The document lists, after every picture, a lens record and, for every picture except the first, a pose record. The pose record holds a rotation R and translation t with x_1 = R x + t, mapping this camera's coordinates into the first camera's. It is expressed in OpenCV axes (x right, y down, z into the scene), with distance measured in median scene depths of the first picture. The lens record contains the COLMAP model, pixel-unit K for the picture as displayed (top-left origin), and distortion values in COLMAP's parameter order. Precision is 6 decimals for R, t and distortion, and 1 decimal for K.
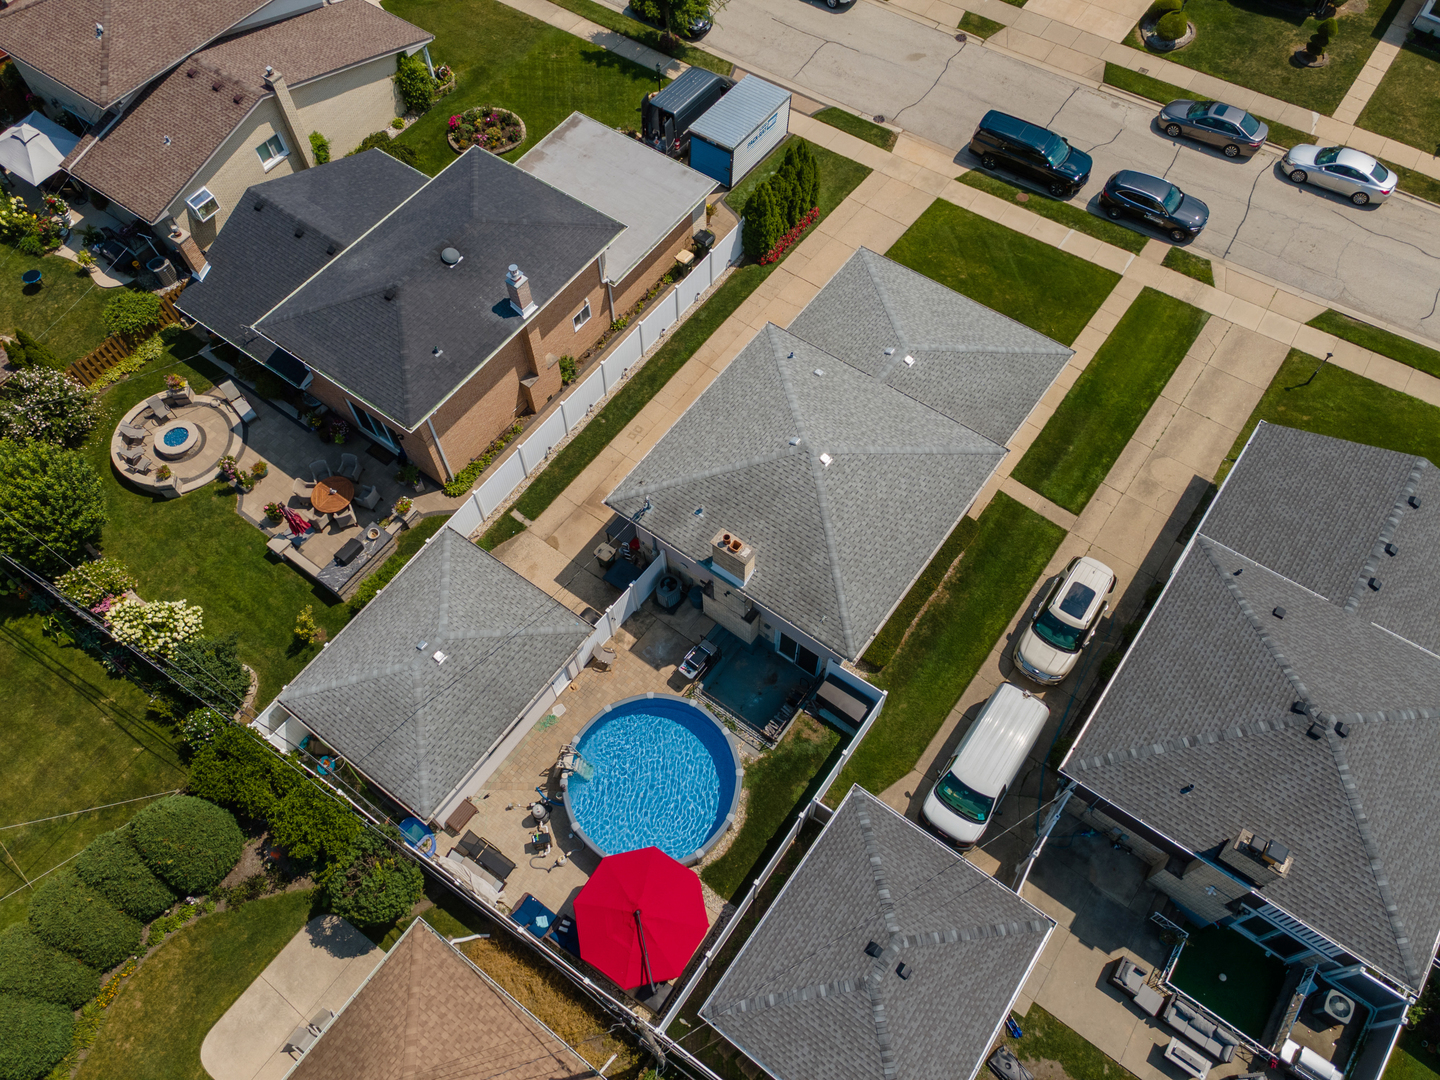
lens RADIAL K [[1053.1, 0, 712.8], [0, 1053.1, 539.1], [0, 0, 1]] dist [0.027057, 0.035381]
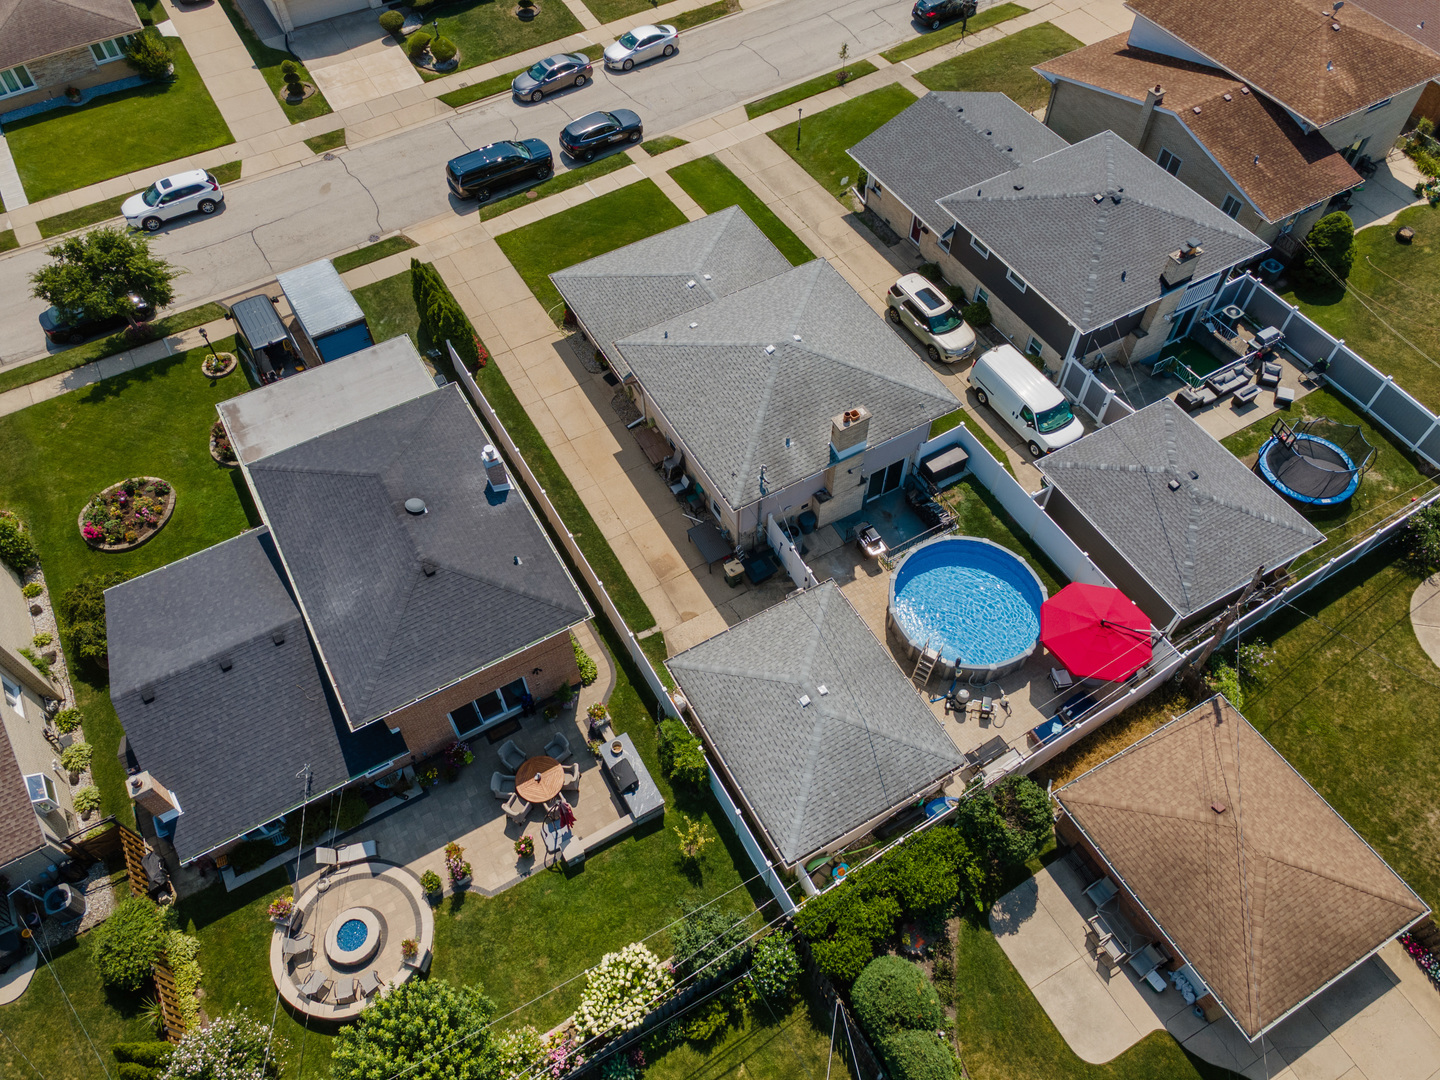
lens RADIAL K [[1053.1, 0, 712.8], [0, 1053.1, 539.1], [0, 0, 1]] dist [0.027057, 0.035381]
pose [[0.409294, -0.737505, 0.537183, -0.603619], [0.793309, 0.578488, 0.189769, -0.203475], [-0.450710, 0.348480, 0.821841, 0.133651]]
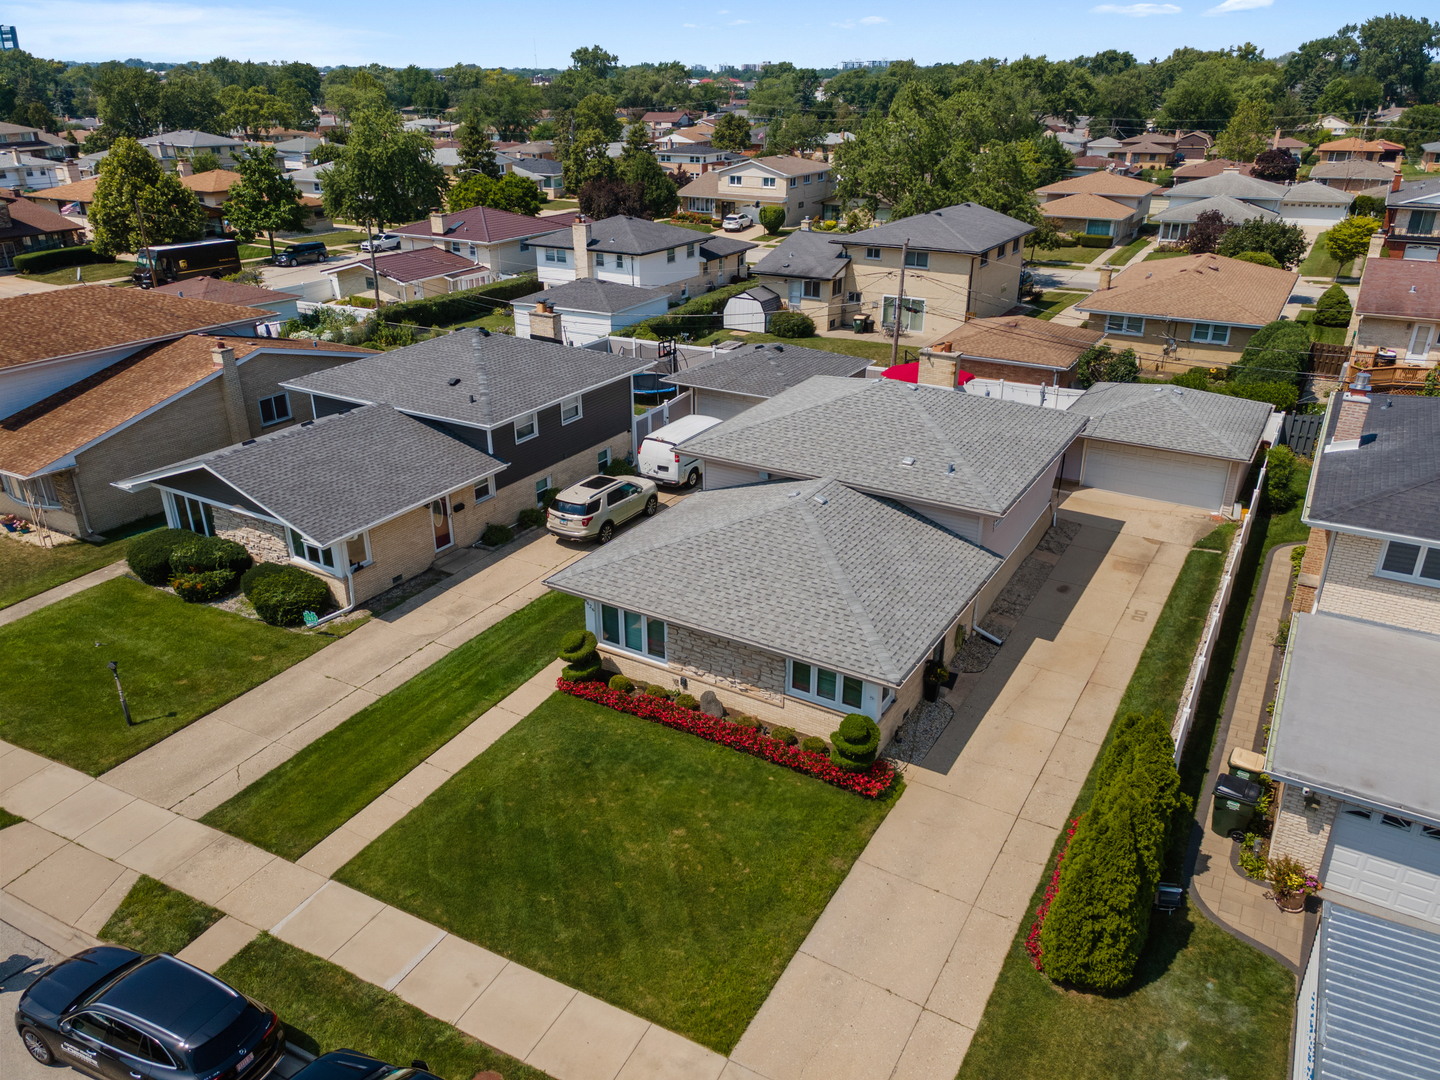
lens RADIAL K [[1053.1, 0, 712.8], [0, 1053.1, 539.1], [0, 0, 1]] dist [0.027057, 0.035381]
pose [[-0.995217, 0.055453, -0.080419, 0.282501], [-0.073836, 0.111978, 0.990964, -0.829947], [0.063957, 0.992162, -0.107348, 1.030276]]
